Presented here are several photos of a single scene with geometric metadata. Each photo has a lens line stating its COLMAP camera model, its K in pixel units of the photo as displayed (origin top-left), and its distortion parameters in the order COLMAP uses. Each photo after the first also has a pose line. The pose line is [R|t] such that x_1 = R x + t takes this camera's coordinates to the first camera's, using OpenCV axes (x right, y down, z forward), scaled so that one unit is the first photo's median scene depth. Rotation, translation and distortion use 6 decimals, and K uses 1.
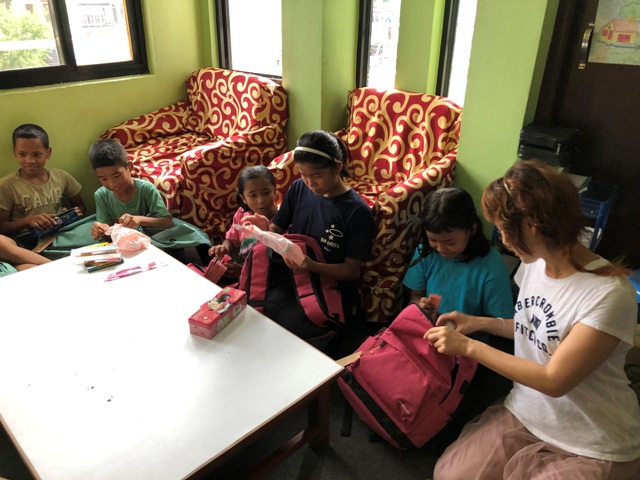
lens RADIAL K [[533.3, 0, 320.0], [0, 533.3, 240.0], [0, 0, 1]] dist [0.038653, -0.008706]
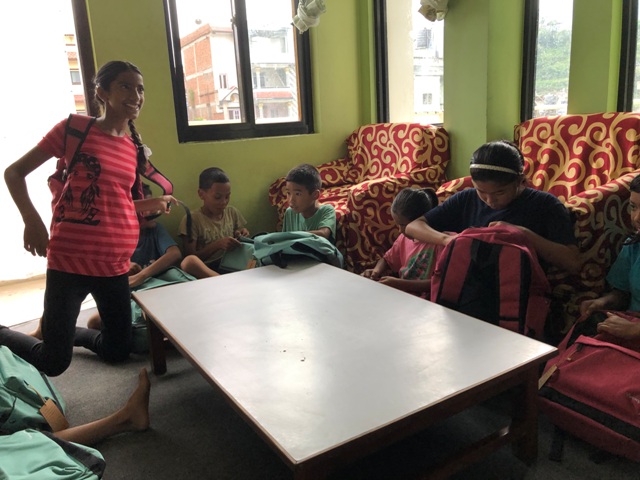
lens RADIAL K [[533.3, 0, 320.0], [0, 533.3, 240.0], [0, 0, 1]] dist [0.038653, -0.008706]
pose [[0.973117, -0.018782, -0.229544, -0.072734], [-0.033361, 0.974663, -0.221178, 0.157550], [0.227882, 0.222890, 0.947834, 0.030993]]
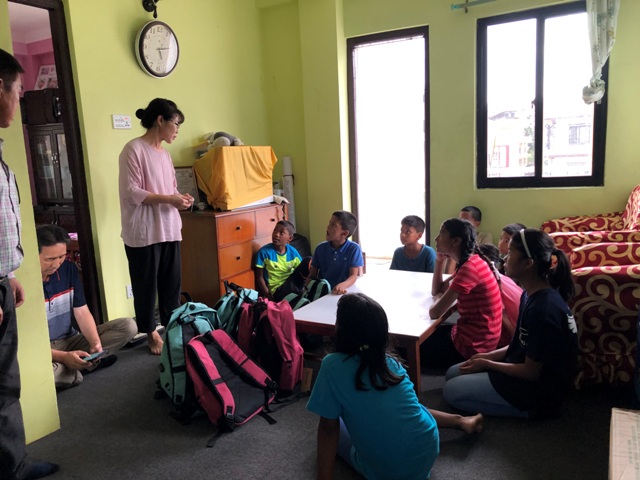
lens RADIAL K [[533.3, 0, 320.0], [0, 533.3, 240.0], [0, 0, 1]] dist [0.038653, -0.008706]
pose [[0.251202, 0.122774, -0.960117, 0.839399], [-0.374346, 0.927060, 0.020604, 0.029383], [0.892616, 0.354240, 0.278840, 0.122965]]
